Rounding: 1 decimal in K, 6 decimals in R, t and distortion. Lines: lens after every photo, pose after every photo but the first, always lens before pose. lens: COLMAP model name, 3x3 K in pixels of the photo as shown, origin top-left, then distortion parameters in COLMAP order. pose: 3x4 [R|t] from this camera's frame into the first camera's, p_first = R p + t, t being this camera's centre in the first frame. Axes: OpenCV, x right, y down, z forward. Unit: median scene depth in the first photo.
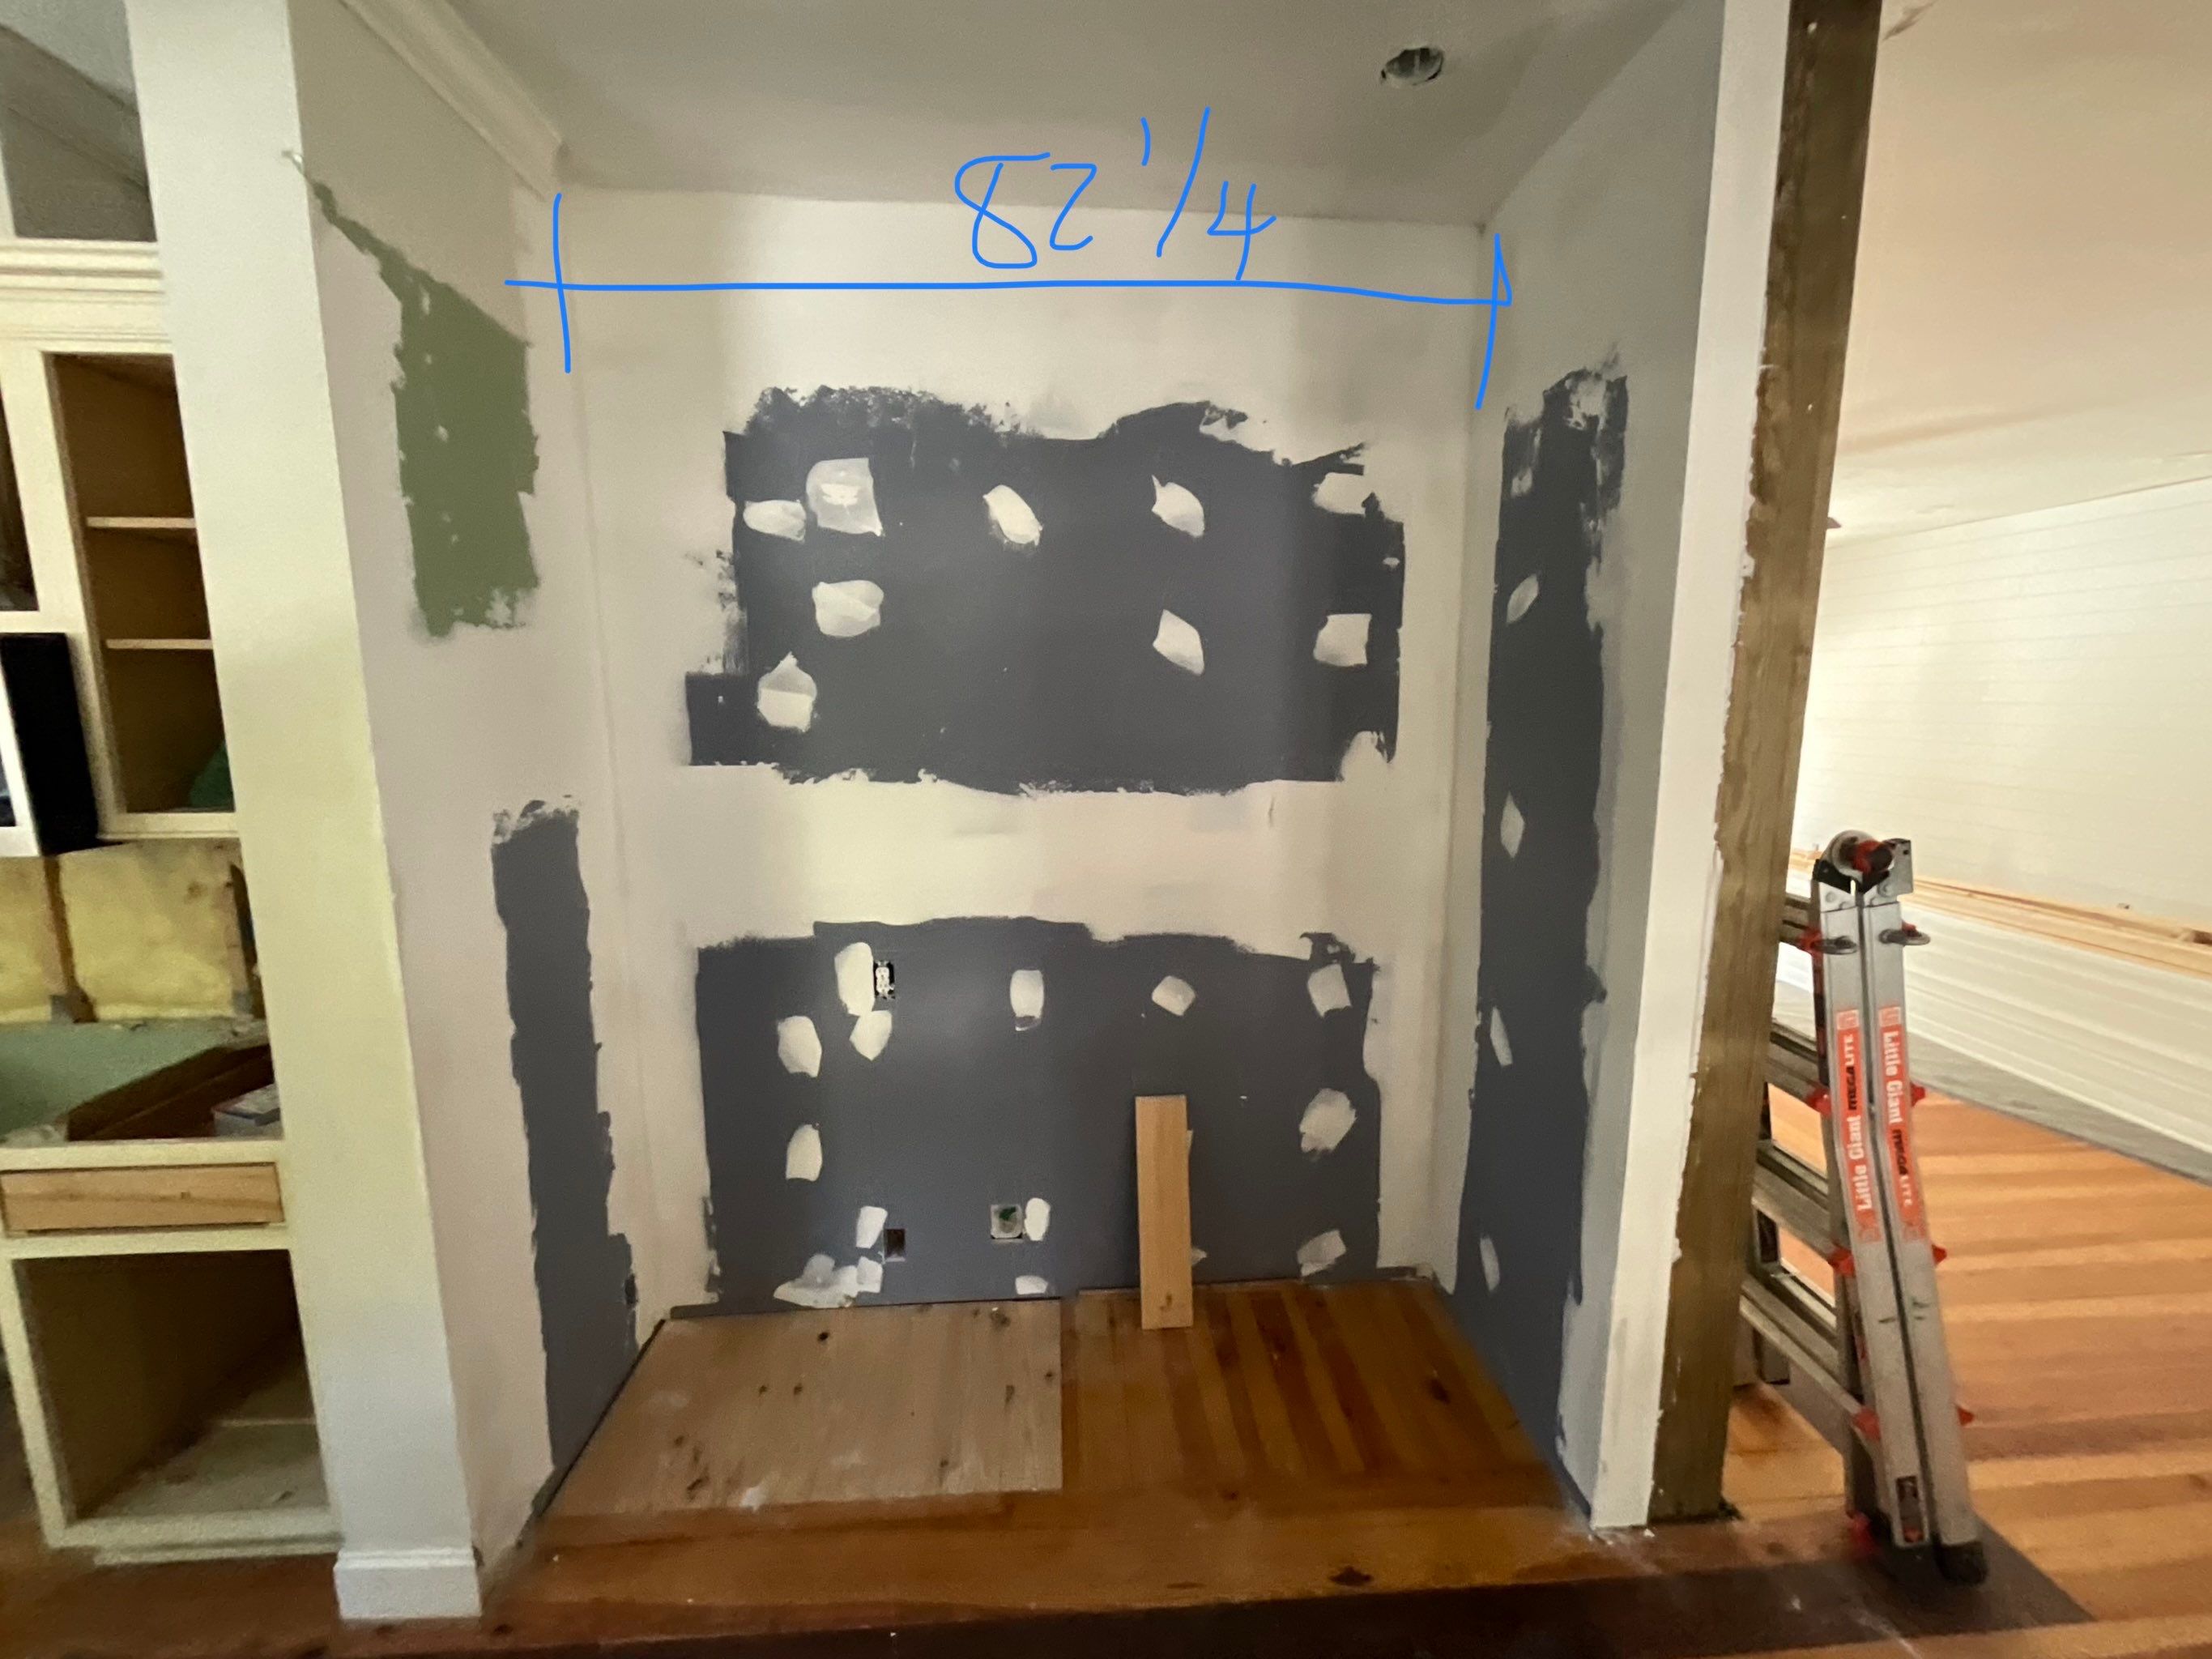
lens RADIAL K [[899.2, 0, 1112.2], [0, 899.2, 827.4], [0, 0, 1]] dist [-0.000809, -0.001560]
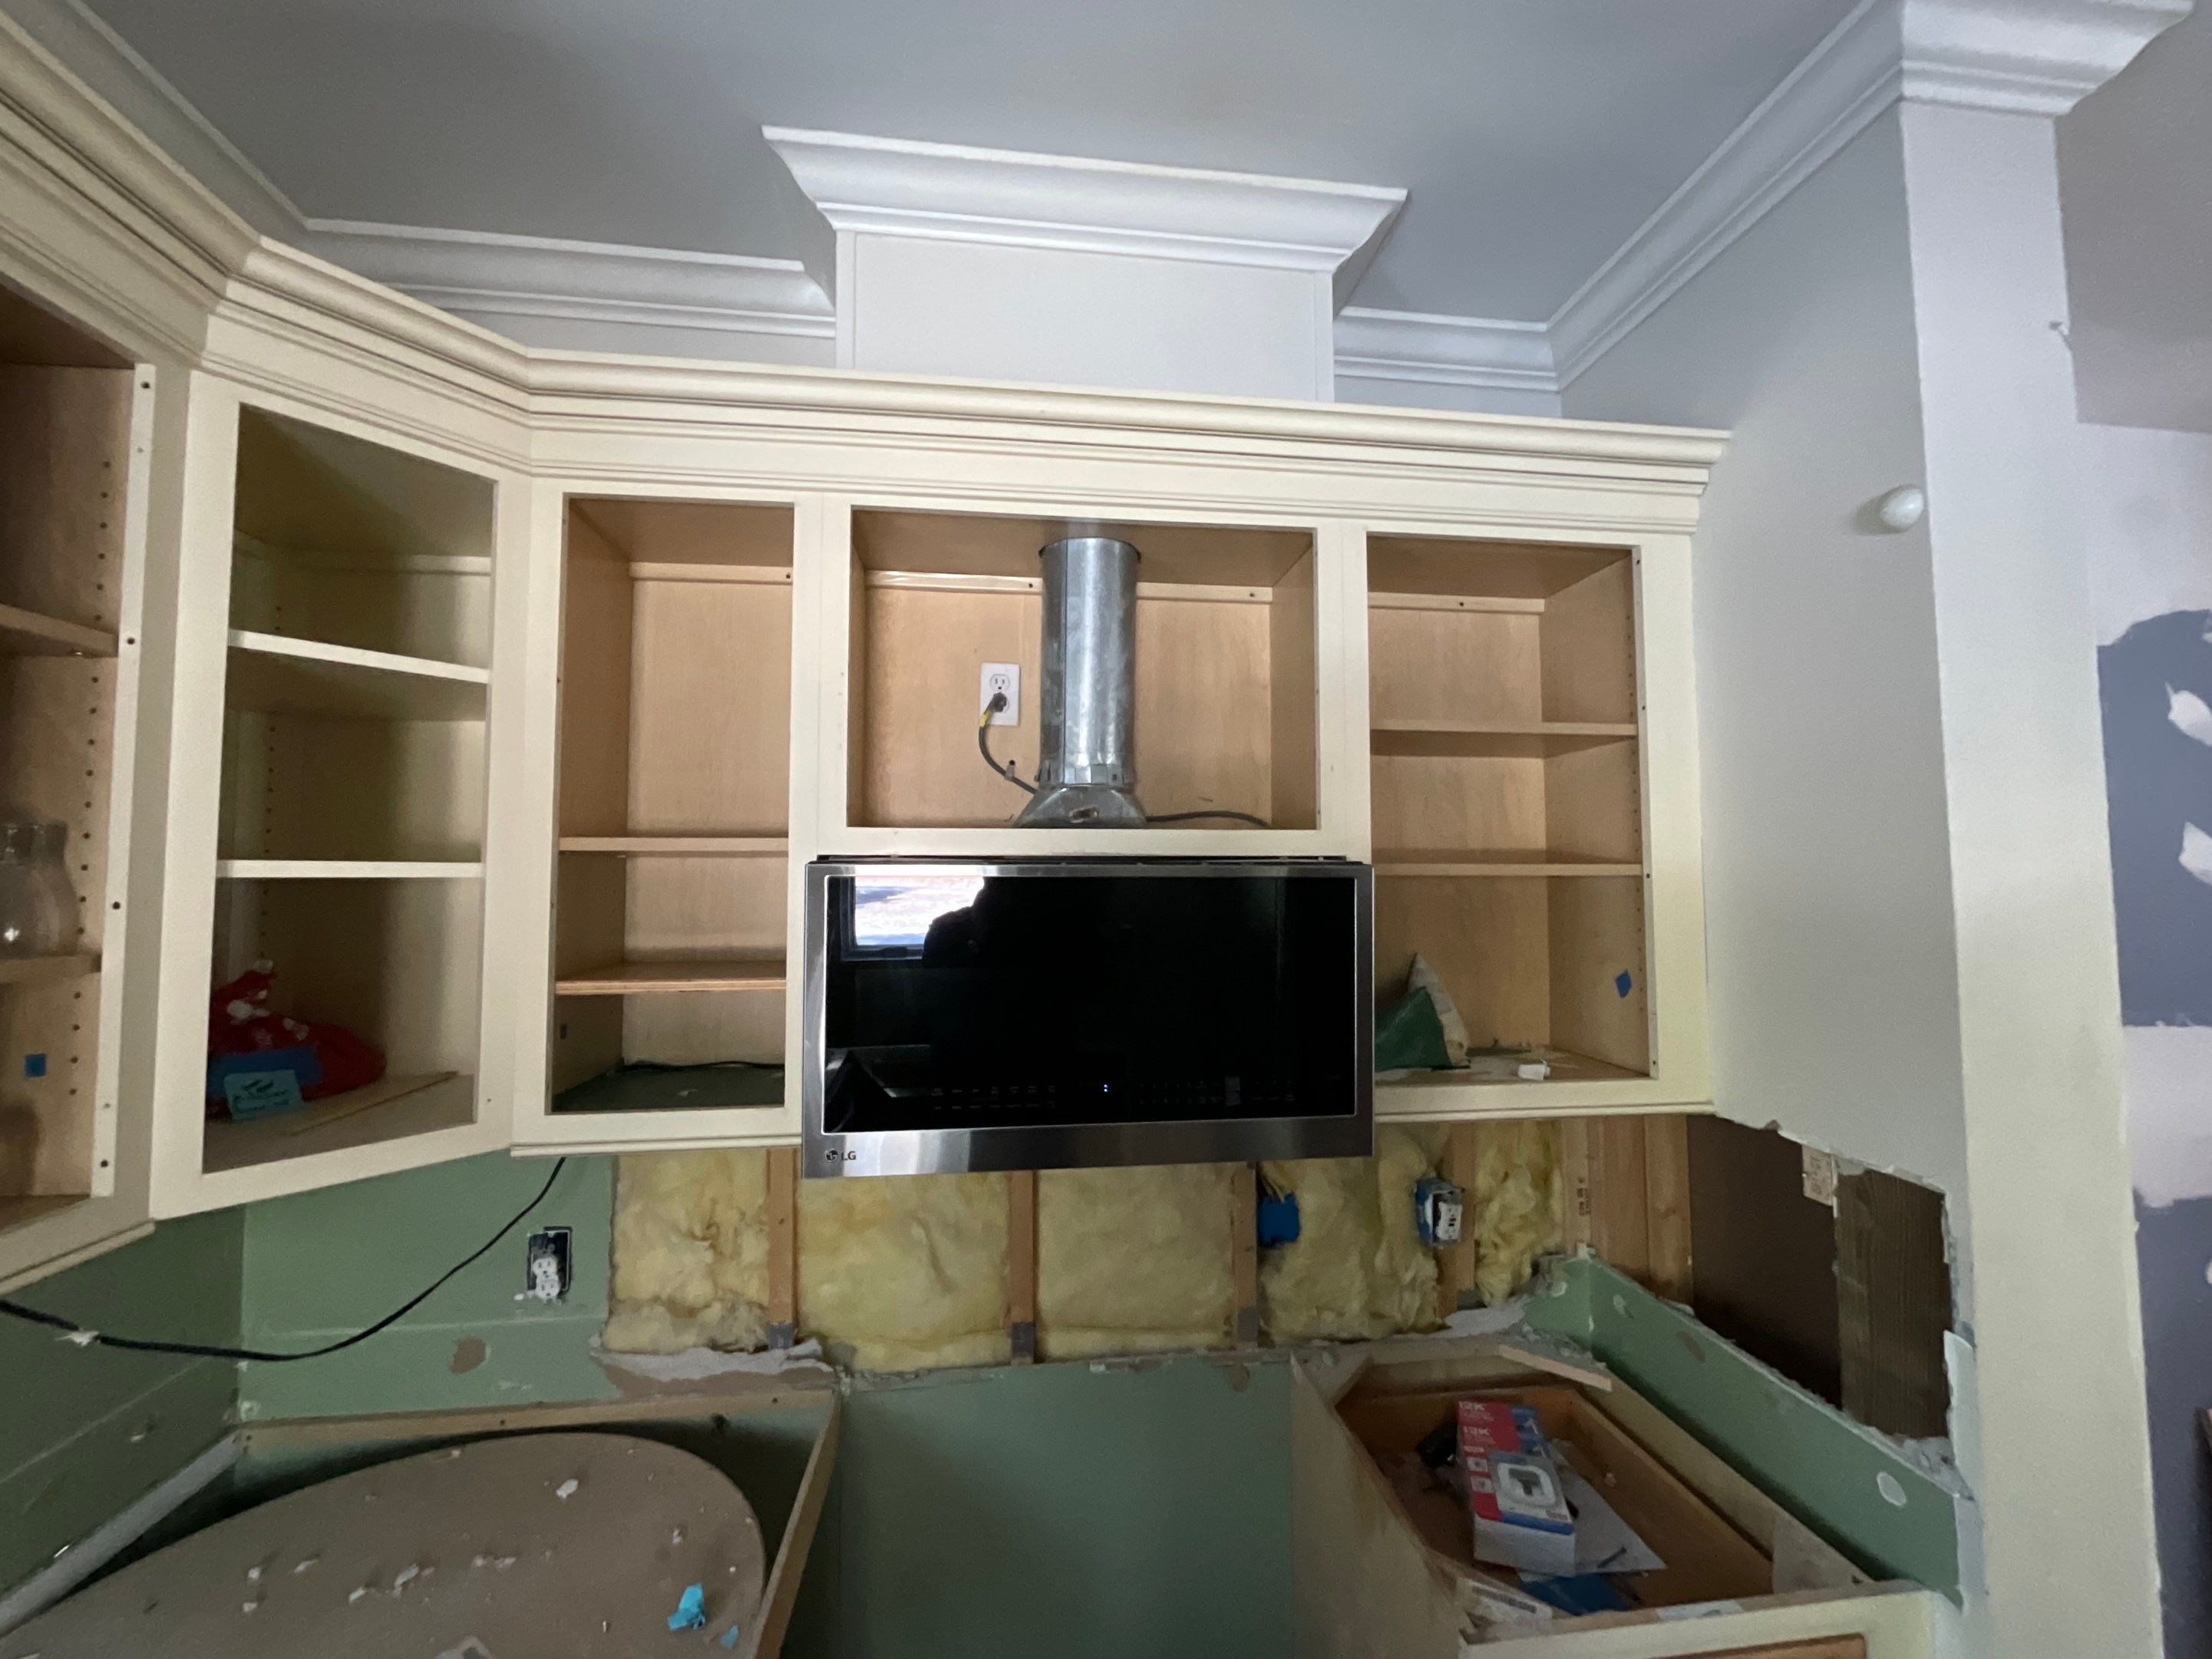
lens RADIAL K [[899.1, 0, 1103.4], [0, 899.1, 833.1], [0, 0, 1]] dist [-0.000809, -0.001560]
pose [[0.998233, 0.005058, 0.059198, -1.122286], [0.005528, 0.984142, -0.177294, -0.079870], [-0.059156, 0.177308, 0.982376, 0.183910]]
